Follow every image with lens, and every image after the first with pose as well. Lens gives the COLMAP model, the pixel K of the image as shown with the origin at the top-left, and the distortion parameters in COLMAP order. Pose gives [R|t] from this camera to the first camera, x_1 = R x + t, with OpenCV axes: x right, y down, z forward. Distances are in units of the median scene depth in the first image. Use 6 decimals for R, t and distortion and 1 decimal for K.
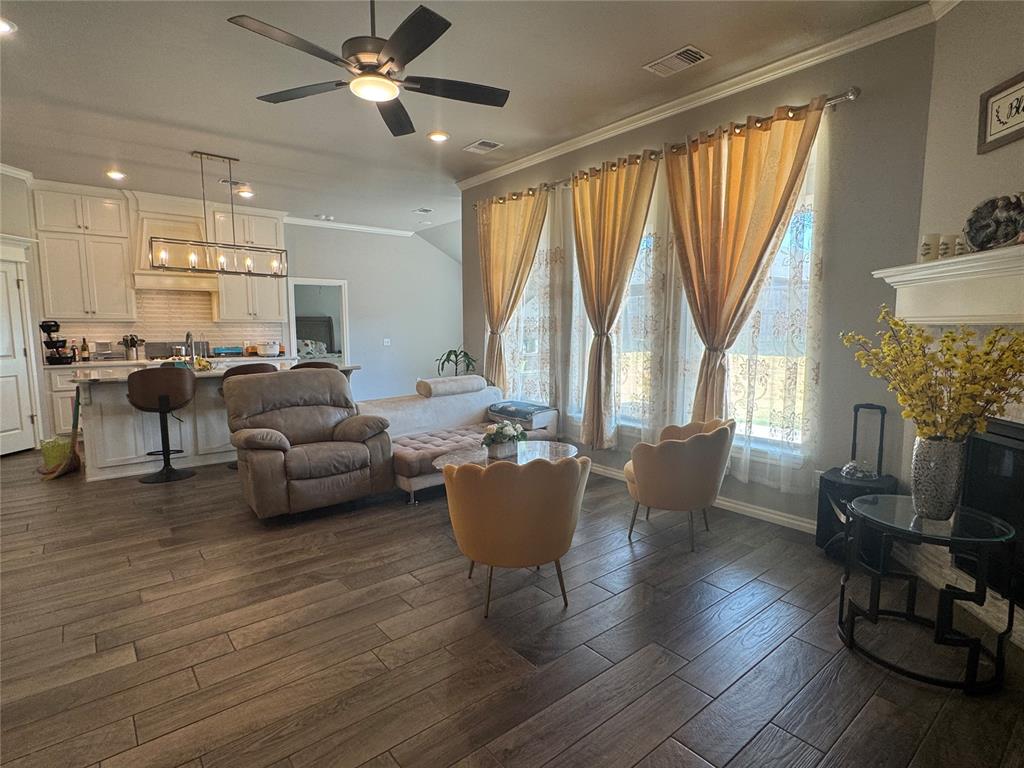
lens RADIAL K [[528.5, 0, 509.3], [0, 528.5, 385.7], [0, 0, 1]] dist [-0.003994, -0.000180]
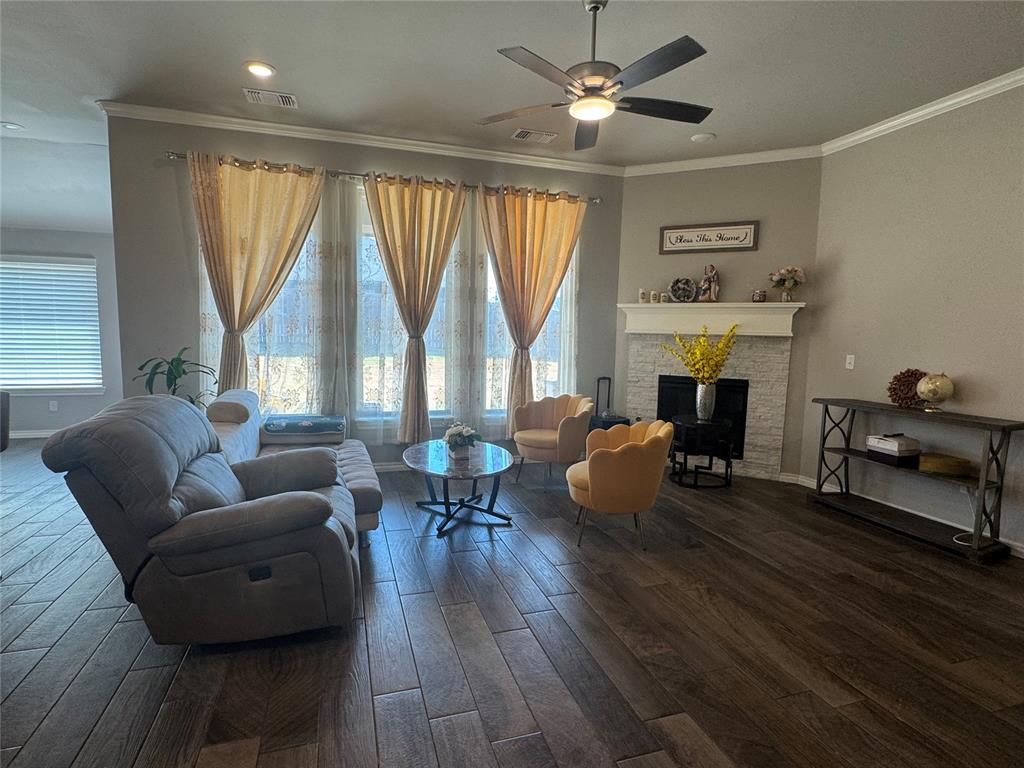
lens RADIAL K [[528.5, 0, 509.3], [0, 528.5, 385.7], [0, 0, 1]] dist [-0.003994, -0.000180]
pose [[0.367603, -0.085246, 0.926068, -0.828577], [0.080287, 0.994981, 0.059720, -0.051261], [-0.926511, 0.052398, 0.372602, 0.479259]]
